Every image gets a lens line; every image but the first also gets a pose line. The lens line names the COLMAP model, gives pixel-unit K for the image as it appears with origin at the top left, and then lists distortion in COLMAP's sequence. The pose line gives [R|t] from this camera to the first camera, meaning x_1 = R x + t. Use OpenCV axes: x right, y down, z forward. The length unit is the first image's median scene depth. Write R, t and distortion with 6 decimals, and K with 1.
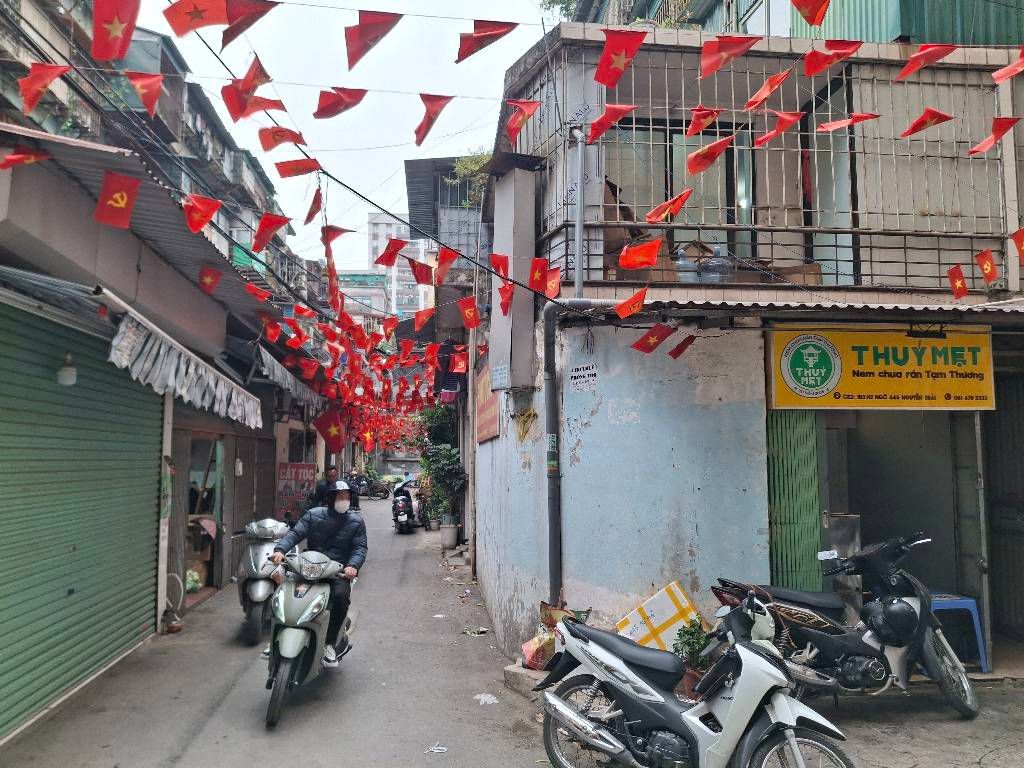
lens RADIAL K [[735.0, 0, 512.1], [0, 735.0, 383.6], [0, 0, 1]] dist [0.014884, -0.008022]
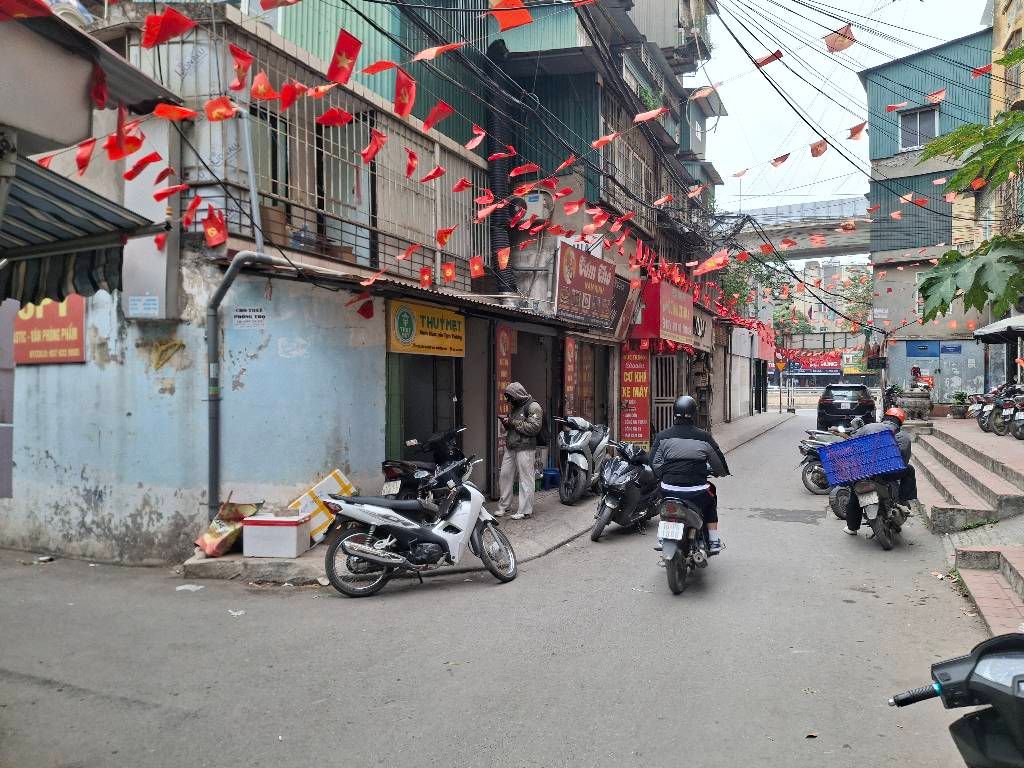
lens RADIAL K [[735.0, 0, 513.2], [0, 735.0, 387.4], [0, 0, 1]] dist [0.014884, -0.008022]
pose [[0.502354, -0.000472, 0.864662, -0.784100], [-0.088812, 0.994683, 0.052141, 0.004432], [-0.860089, -0.102986, 0.499641, 0.004693]]
